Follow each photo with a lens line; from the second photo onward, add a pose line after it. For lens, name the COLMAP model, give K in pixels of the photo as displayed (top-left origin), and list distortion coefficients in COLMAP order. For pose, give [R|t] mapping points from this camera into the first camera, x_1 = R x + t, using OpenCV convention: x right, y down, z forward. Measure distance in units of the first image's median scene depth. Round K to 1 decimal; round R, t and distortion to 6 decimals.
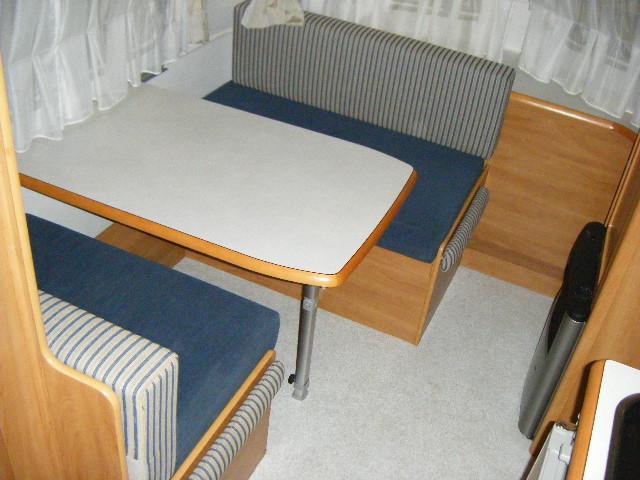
lens RADIAL K [[707.6, 0, 320.0], [0, 707.6, 240.0], [0, 0, 1]] dist [-0.186698, 0.045043]
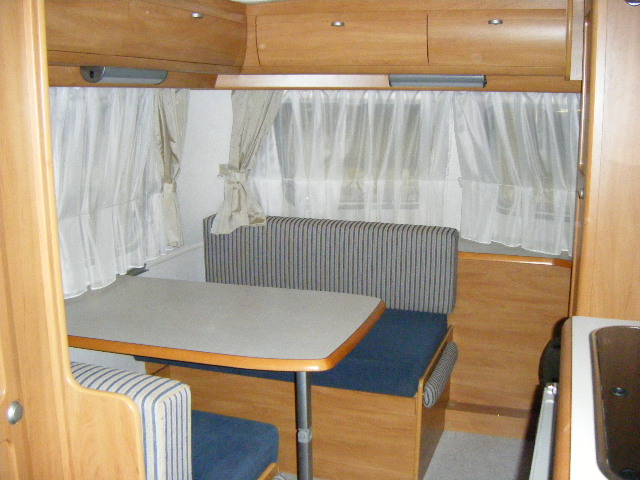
lens RADIAL K [[707.6, 0, 320.0], [0, 707.6, 240.0], [0, 0, 1]] dist [-0.186698, 0.045043]
pose [[0.989796, -0.122832, 0.072227, -0.024634], [0.141582, 0.905016, -0.401124, 0.197873], [-0.016096, 0.407257, 0.913172, -0.041422]]
